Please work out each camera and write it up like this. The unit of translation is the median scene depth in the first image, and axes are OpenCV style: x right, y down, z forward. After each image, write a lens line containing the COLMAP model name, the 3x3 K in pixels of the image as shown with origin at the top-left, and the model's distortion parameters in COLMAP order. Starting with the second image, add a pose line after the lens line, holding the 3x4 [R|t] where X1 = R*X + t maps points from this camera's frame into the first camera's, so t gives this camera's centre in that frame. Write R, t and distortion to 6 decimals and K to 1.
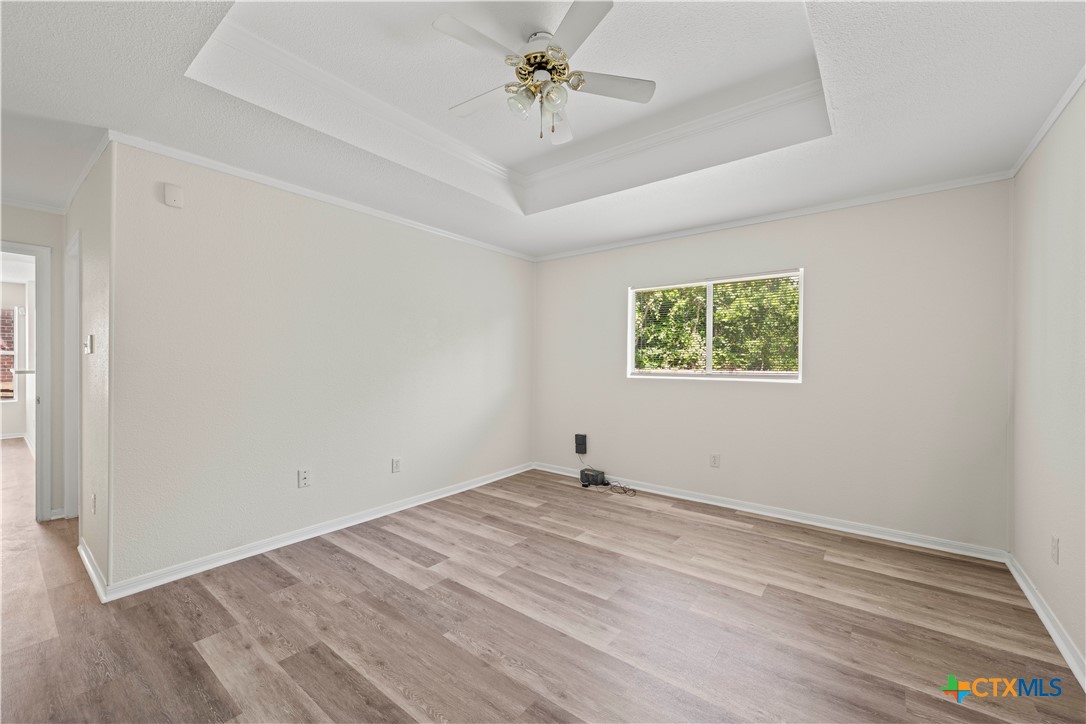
lens RADIAL K [[432.8, 0, 550.5], [0, 432.8, 365.2], [0, 0, 1]] dist [0.000572, -0.000151]
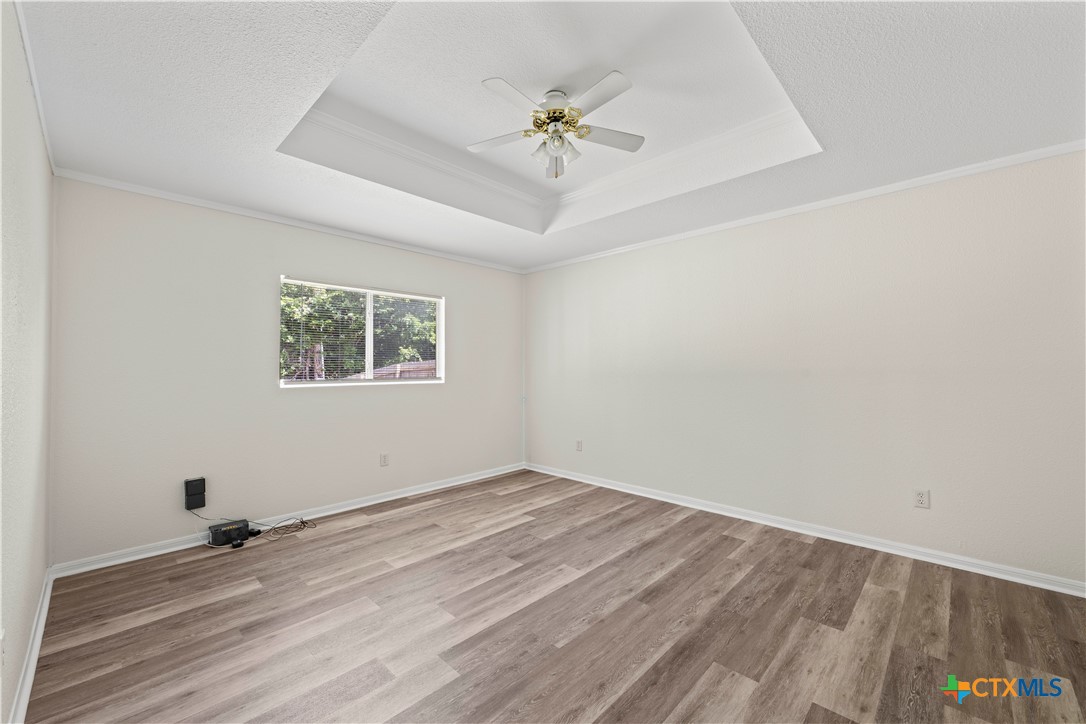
lens RADIAL K [[432.8, 0, 550.5], [0, 432.8, 365.2], [0, 0, 1]] dist [0.000572, -0.000151]
pose [[0.105776, 0.001226, 0.994389, -0.699760], [0.013868, 0.999900, -0.002708, -0.004849], [-0.994293, 0.014076, 0.105748, 0.521881]]
